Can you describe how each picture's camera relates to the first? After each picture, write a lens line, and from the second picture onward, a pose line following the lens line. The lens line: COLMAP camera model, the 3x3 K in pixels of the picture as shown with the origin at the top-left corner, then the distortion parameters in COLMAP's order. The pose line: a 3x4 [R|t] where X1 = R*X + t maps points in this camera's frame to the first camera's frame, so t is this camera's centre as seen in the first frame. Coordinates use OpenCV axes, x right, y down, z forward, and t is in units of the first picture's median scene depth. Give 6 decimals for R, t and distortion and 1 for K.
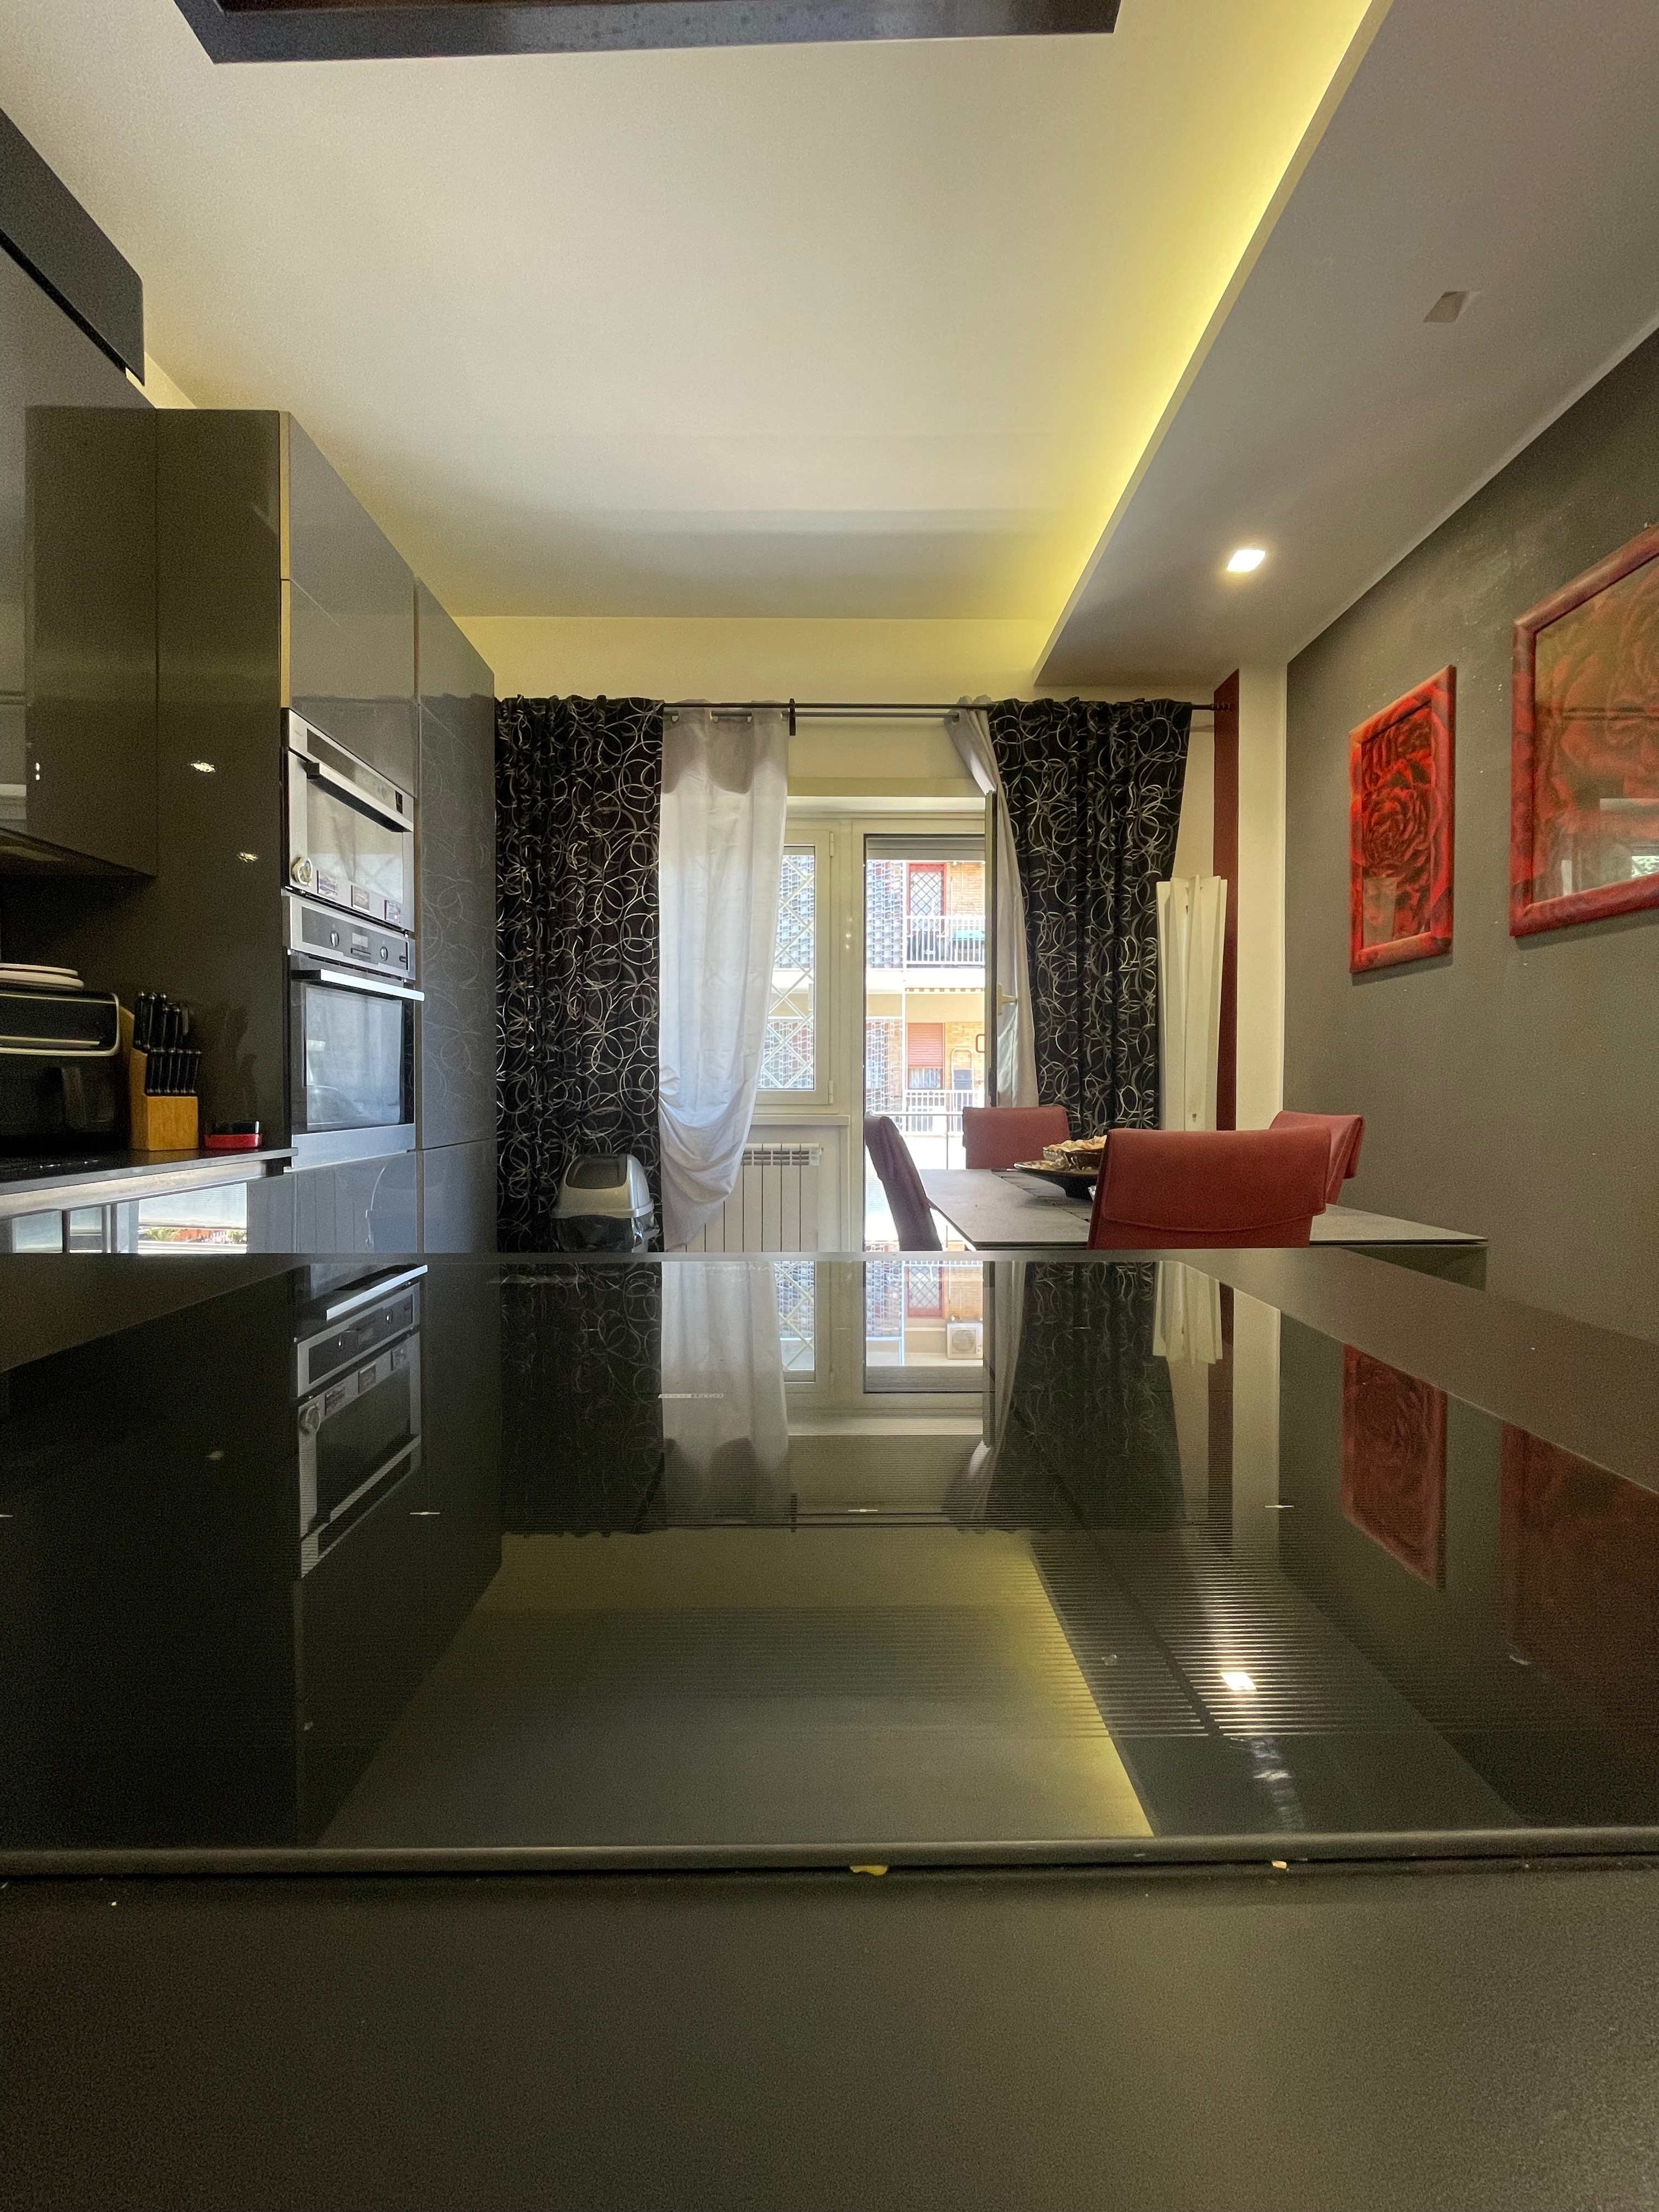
lens RADIAL K [[888.4, 0, 829.4], [0, 888.4, 1102.8], [0, 0, 1]] dist [-0.003053, 0.000048]
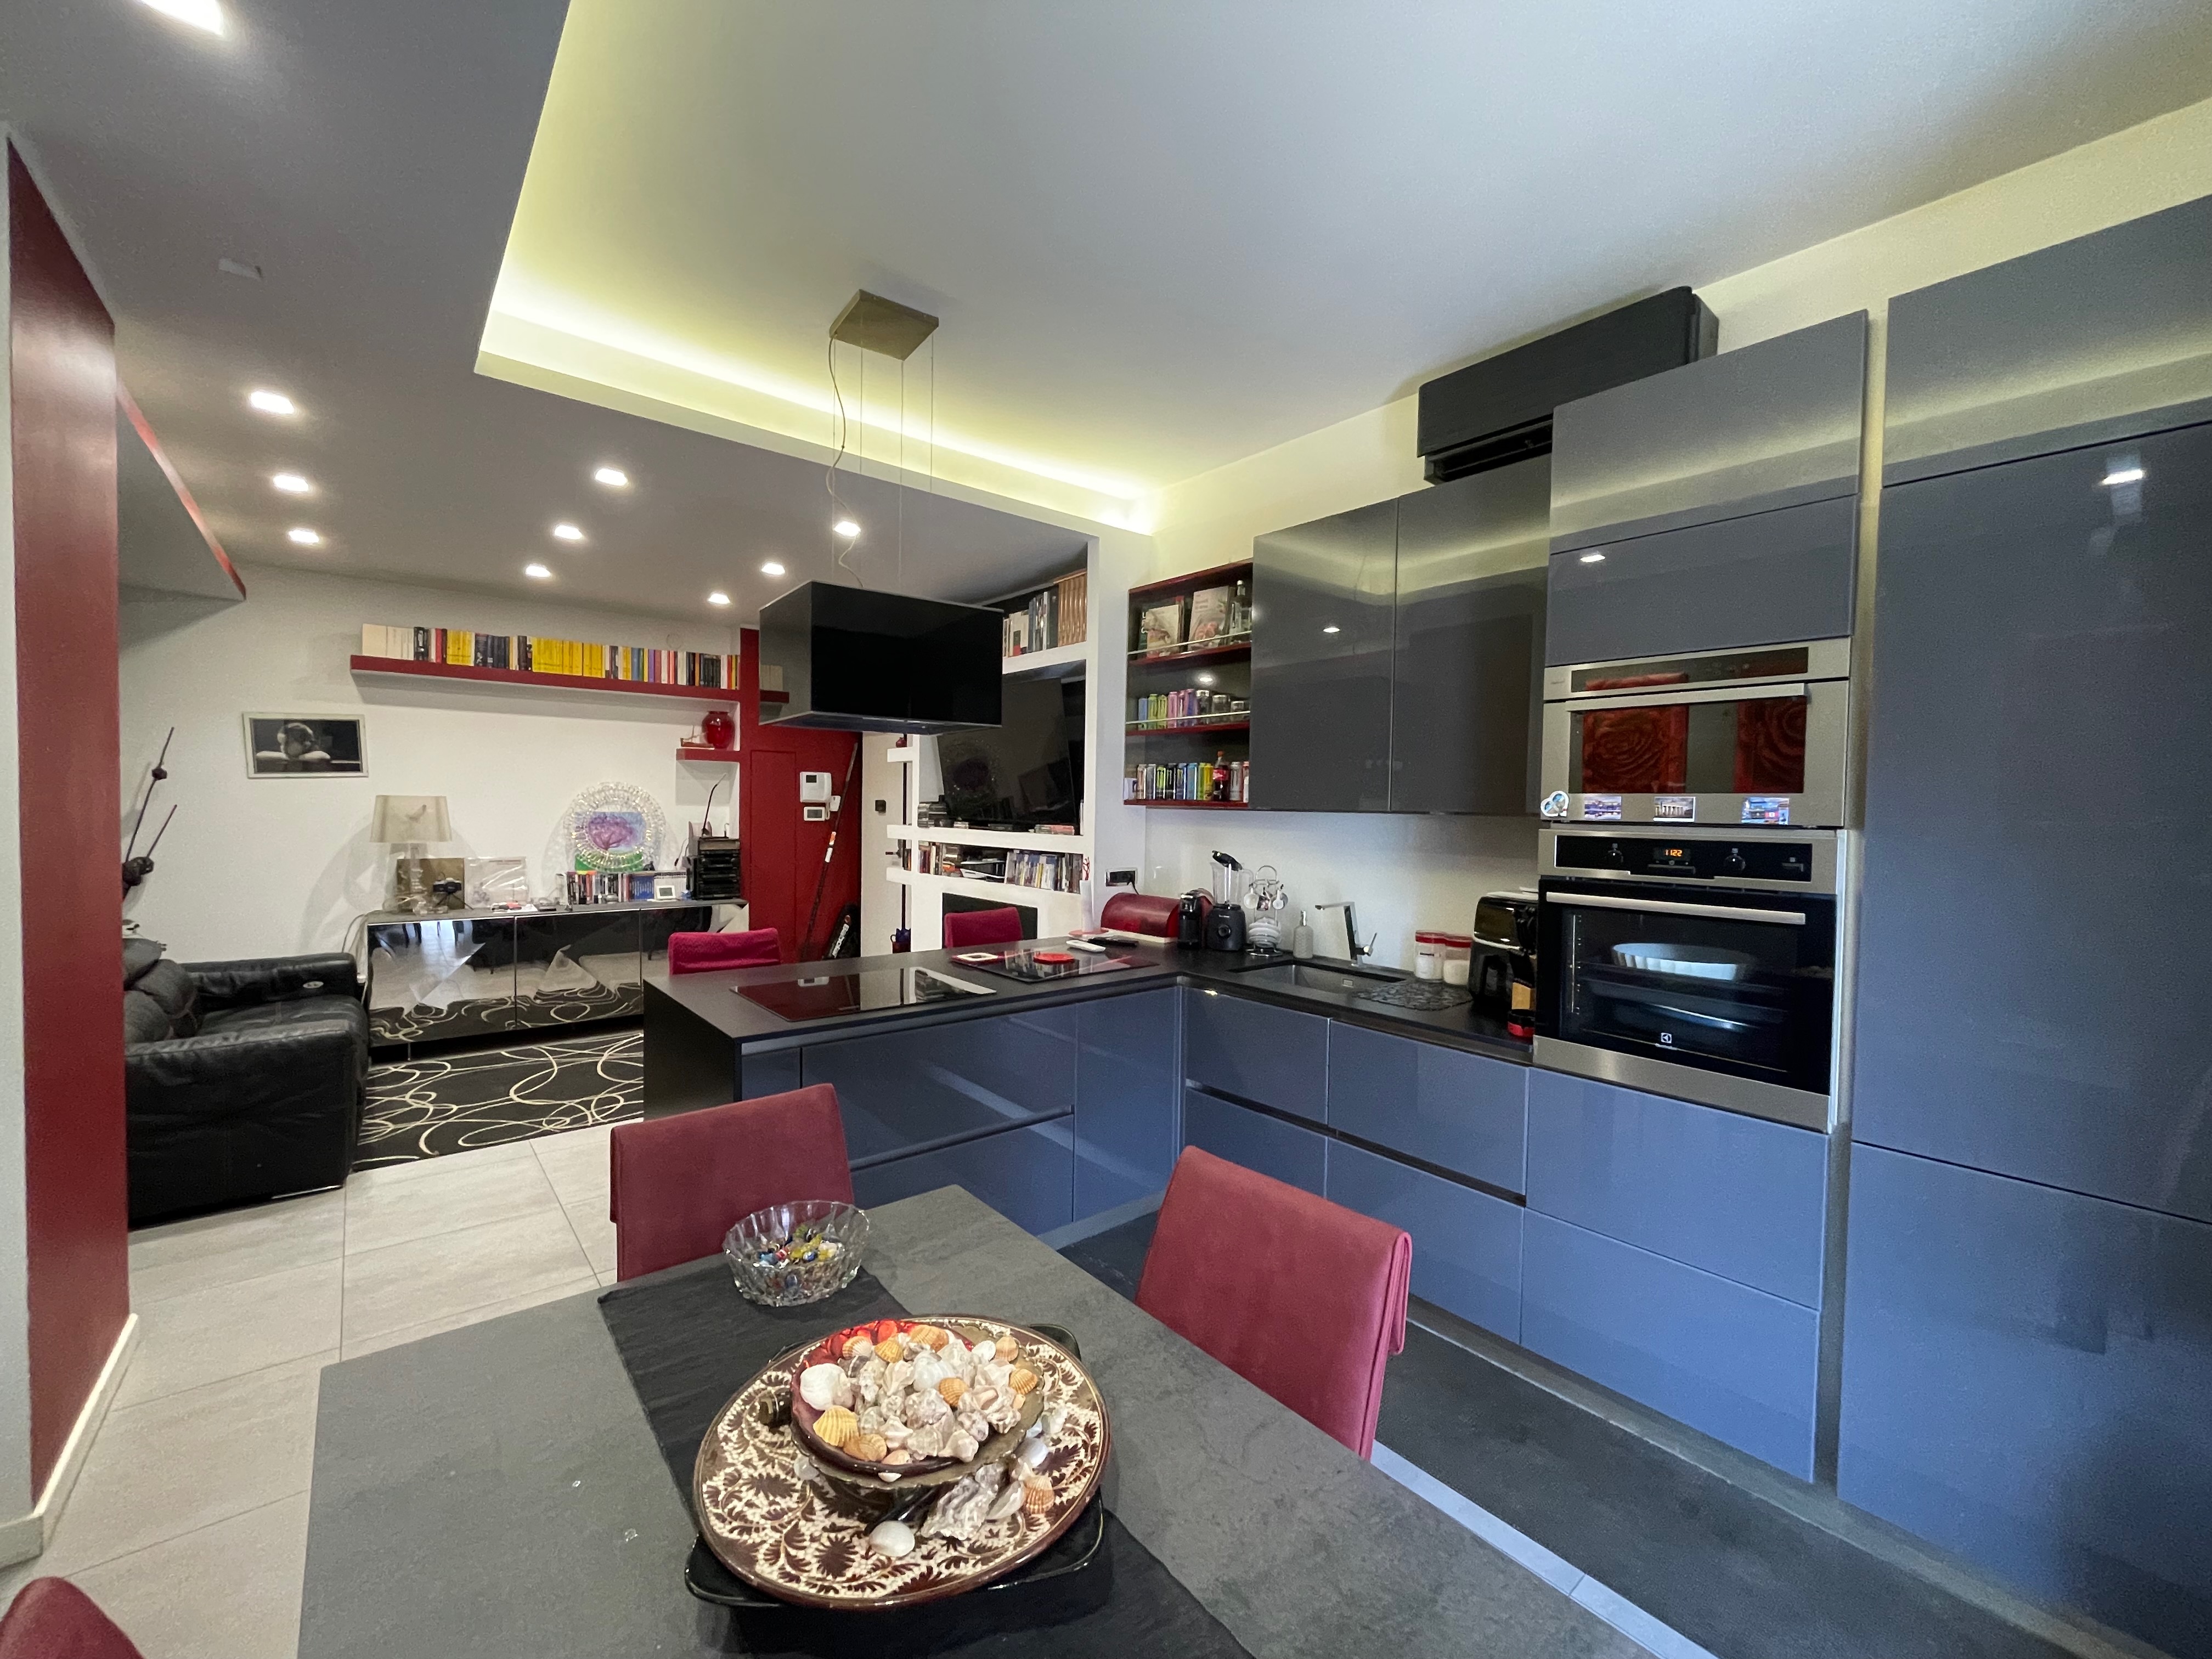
lens RADIAL K [[888.4, 0, 1107.3], [0, 888.4, 830.8], [0, 0, 1]] dist [-0.003053, 0.000048]
pose [[-0.777683, 0.000972, -0.628656, 0.305845], [-0.031659, 0.998669, 0.040708, -0.142977], [0.627859, 0.051561, -0.776618, 0.847027]]
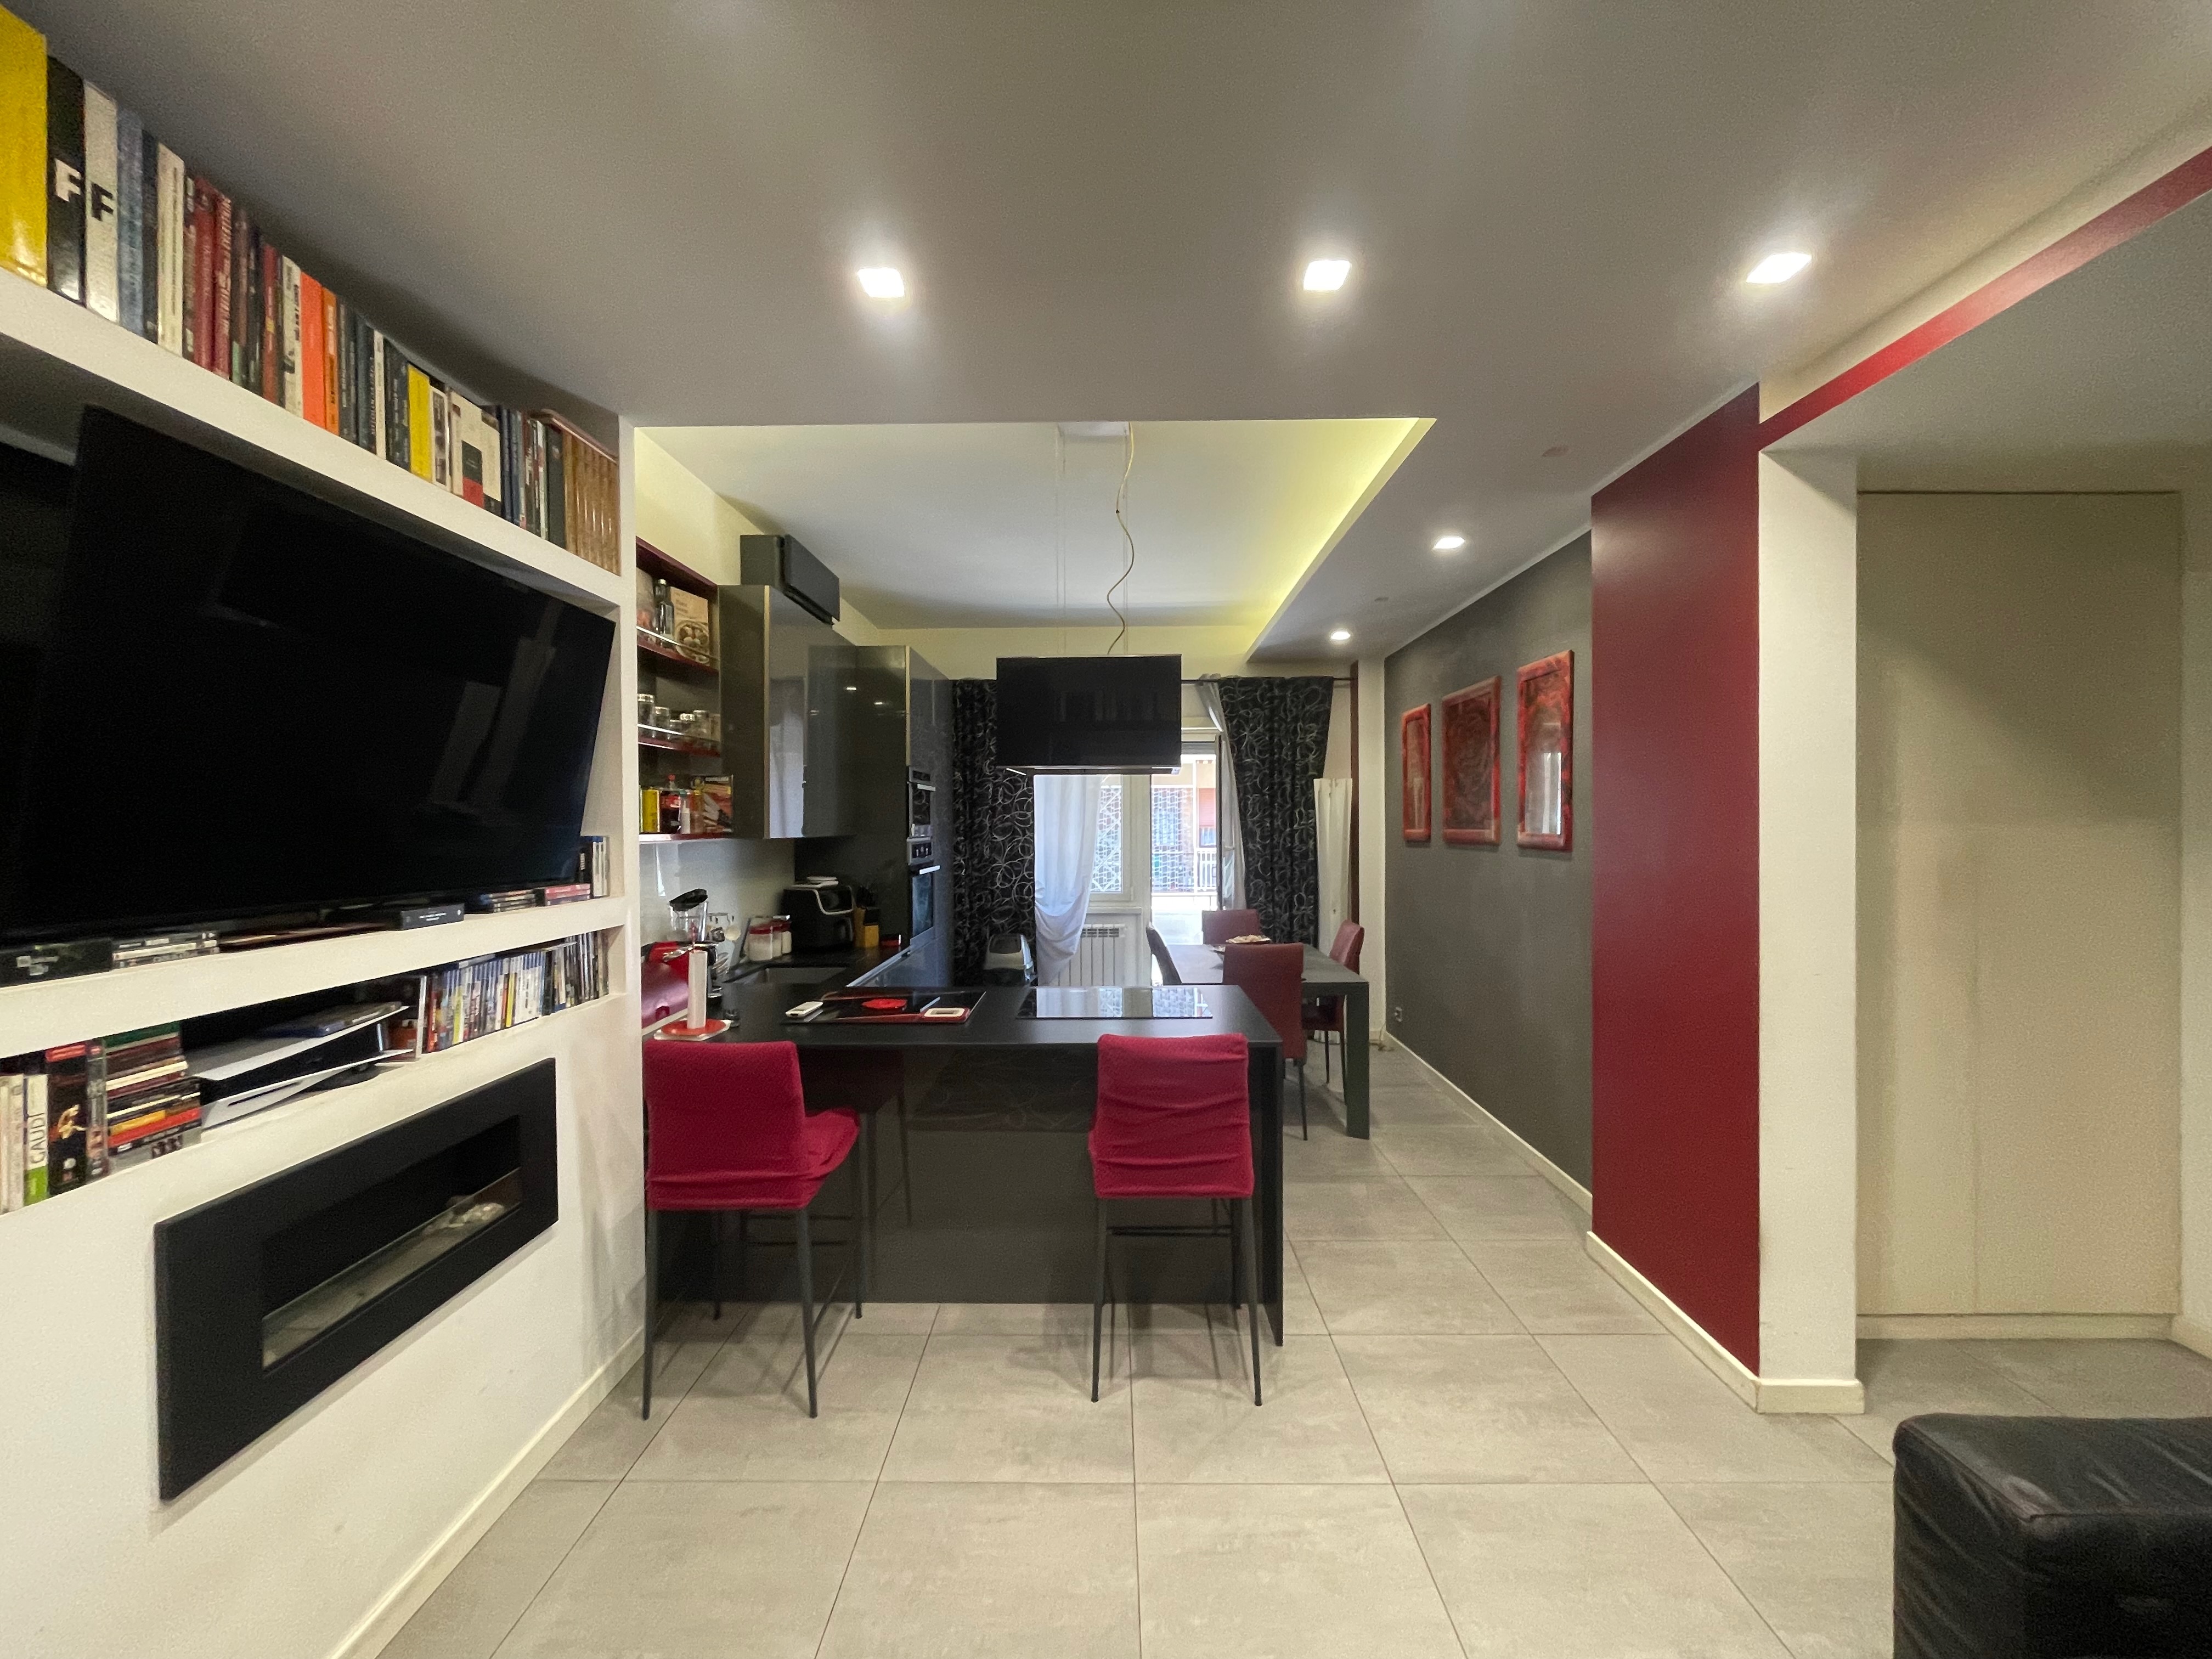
lens RADIAL K [[888.4, 0, 1097.6], [0, 888.4, 833.7], [0, 0, 1]] dist [-0.003053, 0.000048]
pose [[0.999282, -0.007604, -0.037119, 0.000939], [0.007374, 0.999953, -0.006328, -0.130024], [0.037166, 0.006050, 0.999291, -0.787192]]
